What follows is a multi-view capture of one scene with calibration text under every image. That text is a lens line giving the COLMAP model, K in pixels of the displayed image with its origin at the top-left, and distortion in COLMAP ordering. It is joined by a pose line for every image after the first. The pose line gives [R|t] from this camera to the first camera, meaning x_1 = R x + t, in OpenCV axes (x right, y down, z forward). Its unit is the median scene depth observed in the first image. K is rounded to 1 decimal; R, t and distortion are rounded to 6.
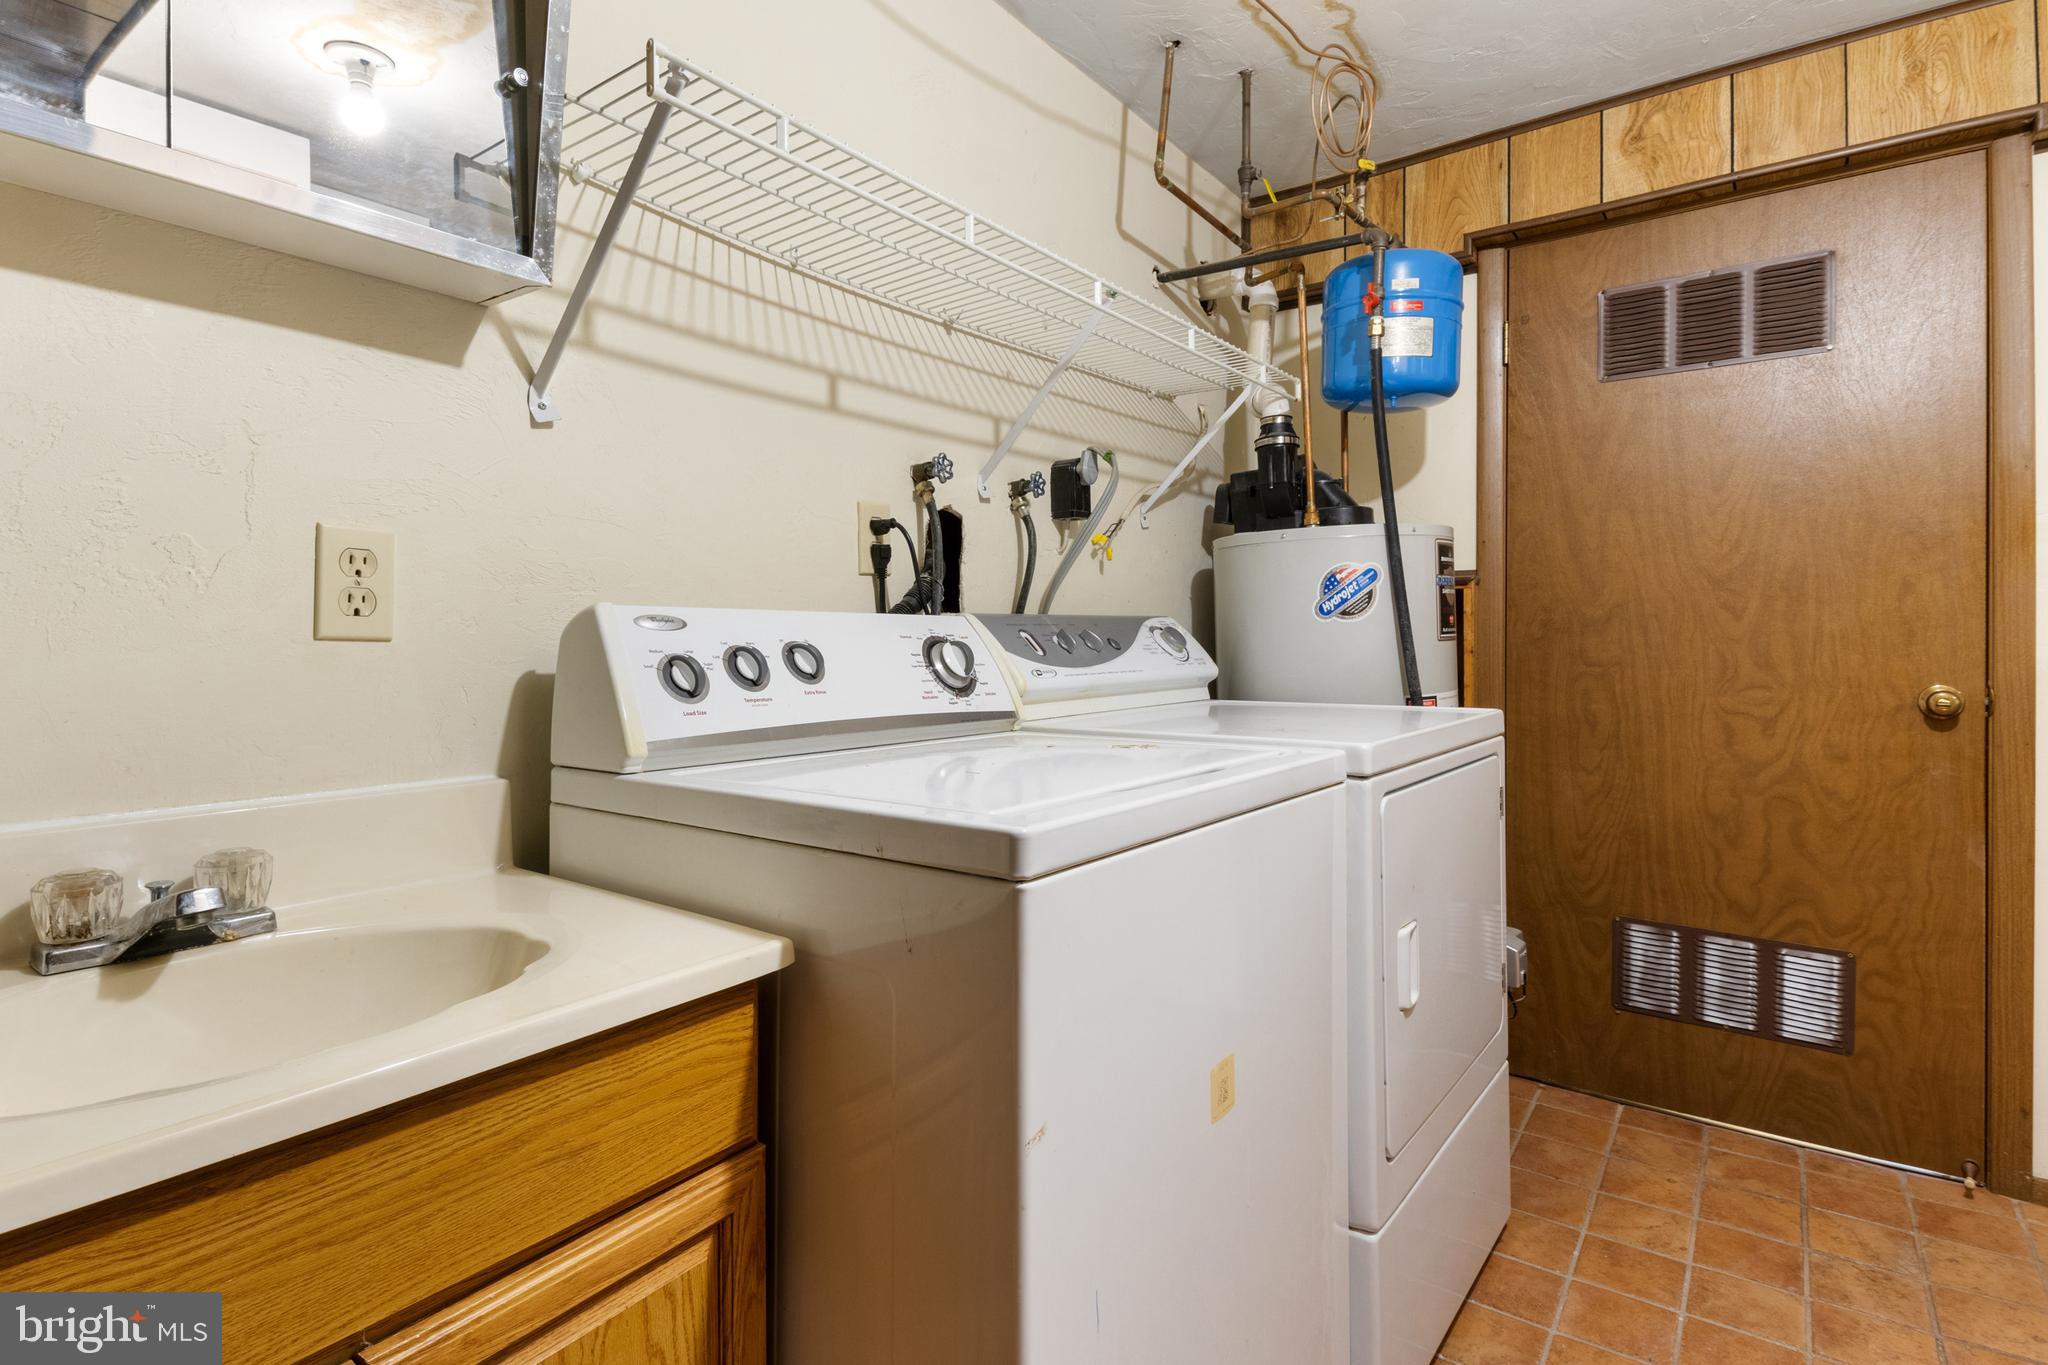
lens RADIAL K [[1017.6, 0, 1020.6], [0, 1017.6, 643.5], [0, 0, 1]] dist [0.022162, -0.009122]
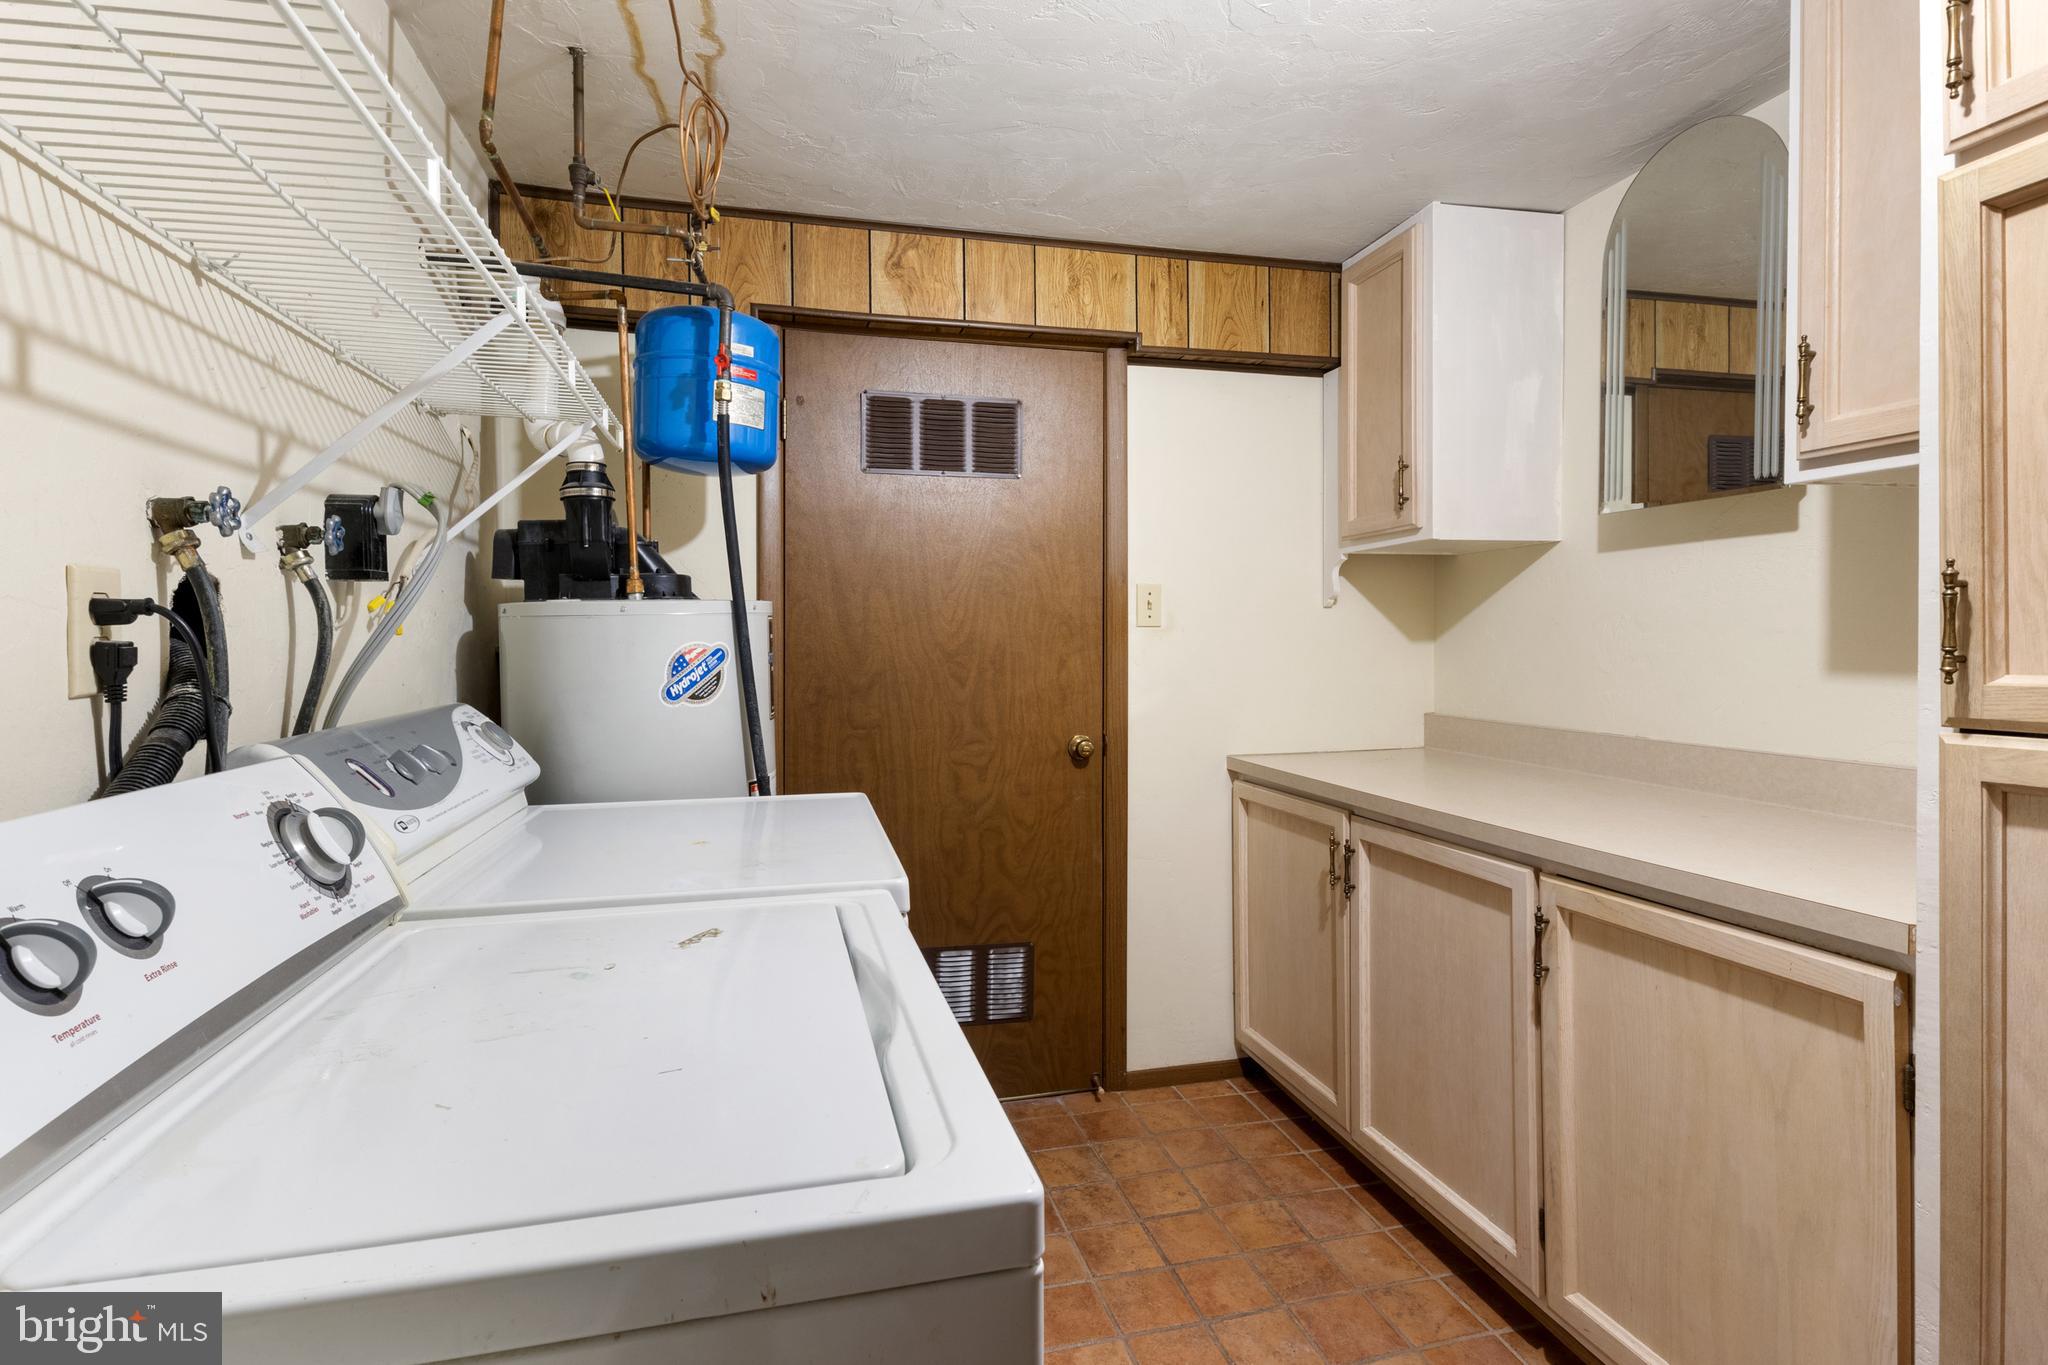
lens RADIAL K [[1017.6, 0, 985.1], [0, 1017.6, 650.2], [0, 0, 1]] dist [0.022162, -0.009122]
pose [[0.635560, -0.008388, 0.772006, -0.222280], [0.004426, 0.999964, 0.007221, -0.077879], [-0.772039, -0.001173, 0.635575, 0.219752]]
